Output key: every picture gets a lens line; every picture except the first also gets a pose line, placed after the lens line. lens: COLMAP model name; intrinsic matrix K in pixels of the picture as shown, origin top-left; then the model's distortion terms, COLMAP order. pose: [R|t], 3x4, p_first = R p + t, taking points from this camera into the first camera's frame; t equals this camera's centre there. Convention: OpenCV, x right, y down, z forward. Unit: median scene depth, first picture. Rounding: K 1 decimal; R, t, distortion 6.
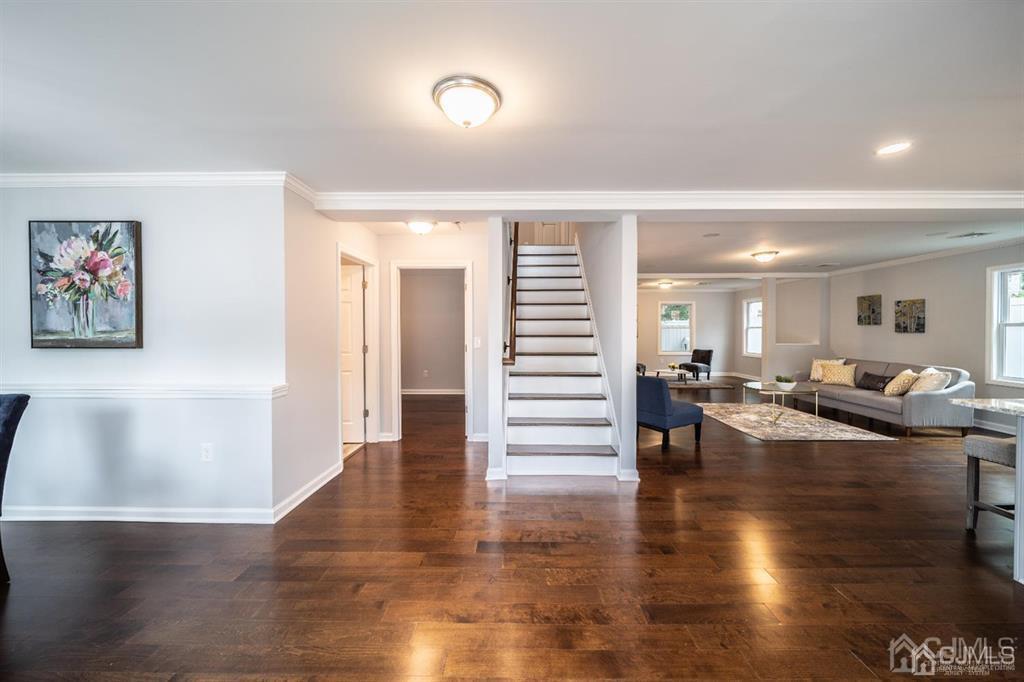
lens RADIAL K [[358.4, 0, 510.0], [0, 358.4, 335.8], [0, 0, 1]] dist [-0.005385, -0.000216]
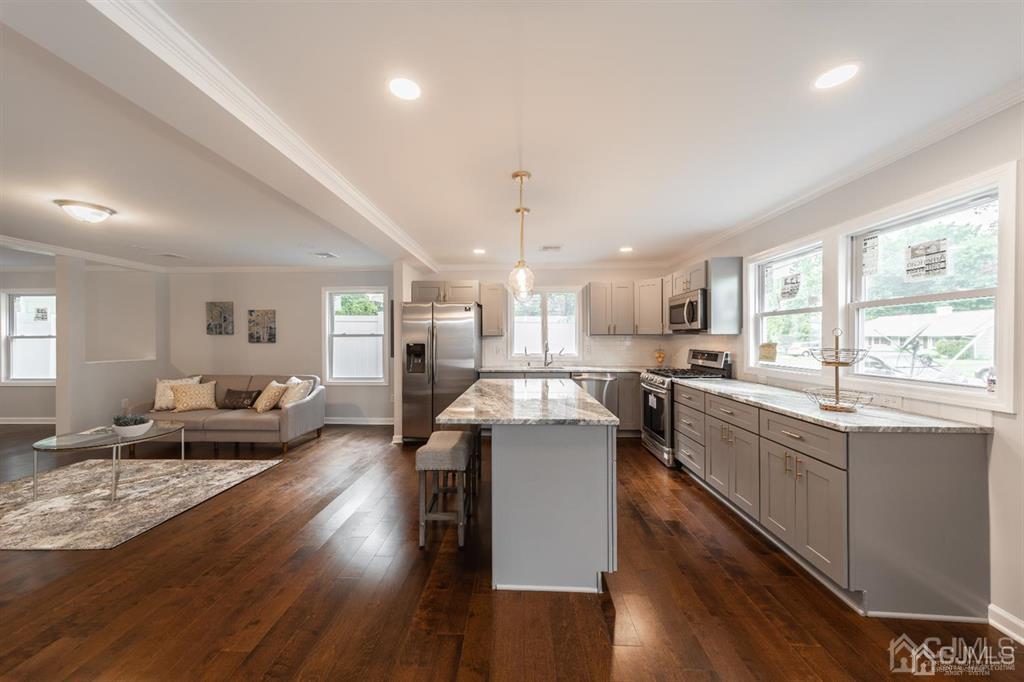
lens RADIAL K [[355.5, 0, 510.8], [0, 355.5, 337.7], [0, 0, 1]] dist [0.007681, 0.000109]
pose [[0.009475, 0.004383, 0.999946, 0.308703], [0.019941, 0.999791, -0.004571, -0.010813], [-0.999756, 0.019983, 0.009386, 0.683909]]
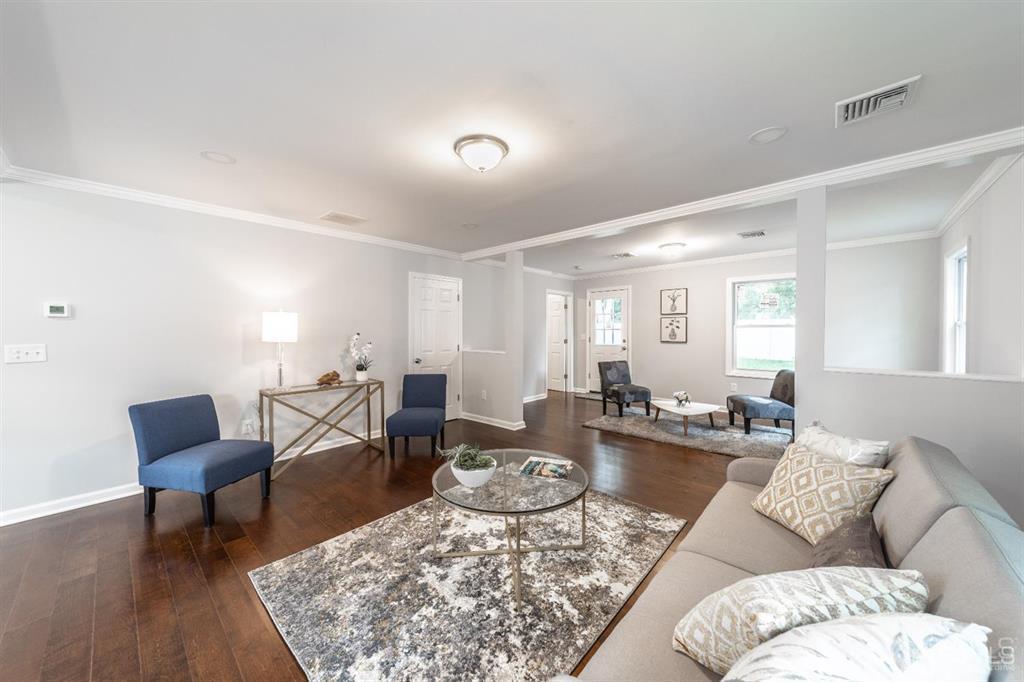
lens RADIAL K [[358.4, 0, 510.0], [0, 358.4, 335.8], [0, 0, 1]] dist [-0.005385, -0.000216]
pose [[0.756279, 0.007497, -0.654206, 2.032909], [-0.008028, 0.999965, 0.002179, -0.021784], [0.654200, 0.003604, 0.756313, 1.448788]]
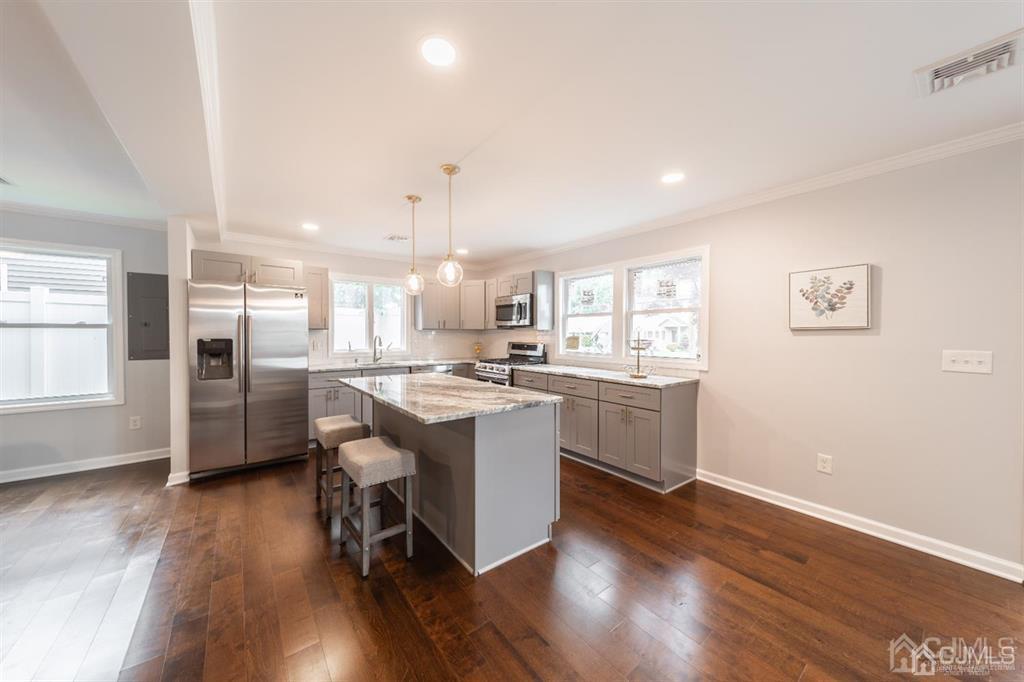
lens RADIAL K [[351.1, 0, 508.9], [0, 351.1, 338.0], [0, 0, 1]] dist [0.004960, 0.000023]
pose [[-0.624905, -0.009835, 0.780639, 0.419023], [0.014431, 0.999604, 0.024145, -0.017784], [-0.780567, 0.026354, -0.624516, 1.111454]]
